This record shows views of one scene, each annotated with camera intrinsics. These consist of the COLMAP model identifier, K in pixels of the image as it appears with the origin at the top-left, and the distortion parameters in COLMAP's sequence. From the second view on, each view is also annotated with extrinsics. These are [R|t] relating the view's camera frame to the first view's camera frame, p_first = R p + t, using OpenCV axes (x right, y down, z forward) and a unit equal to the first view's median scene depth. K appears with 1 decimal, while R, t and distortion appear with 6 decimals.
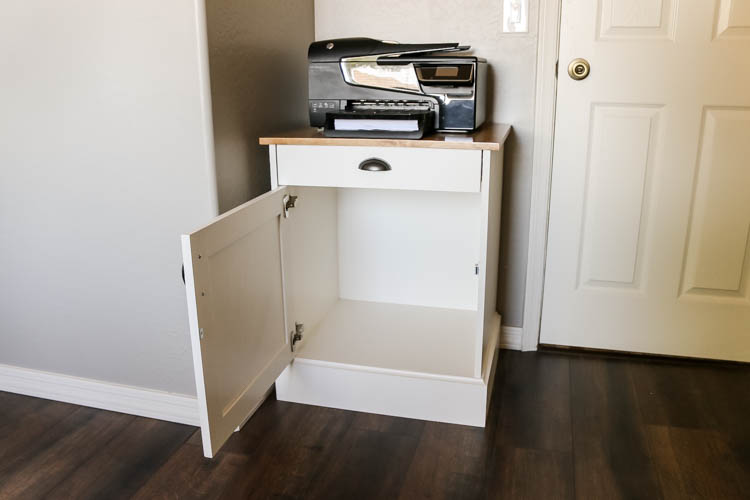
lens RADIAL K [[641.0, 0, 375.0], [0, 641.0, 250.0], [0, 0, 1]] dist [-0.159290, 0.167809]
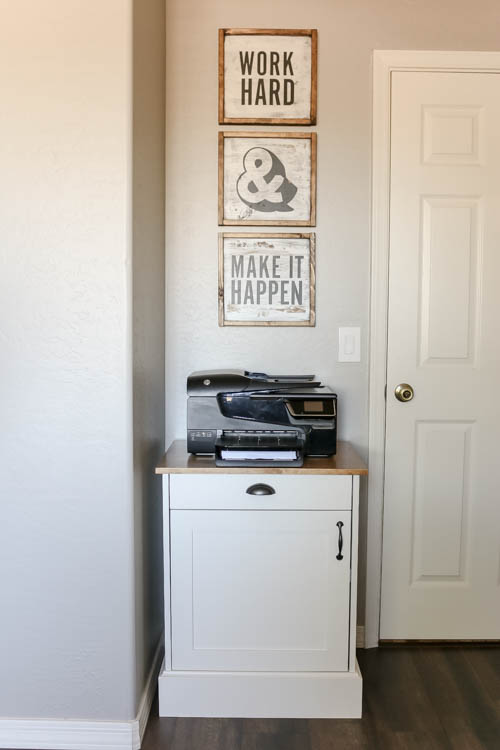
lens RADIAL K [[816.6, 0, 250.0], [0, 816.6, 375.0], [0, 0, 1]] dist [-0.089372, 0.015048]
pose [[0.968199, -0.006997, 0.250085, -0.357100], [0.057250, 0.979282, -0.194242, -0.046721], [-0.243544, 0.202382, 0.948540, -0.404420]]
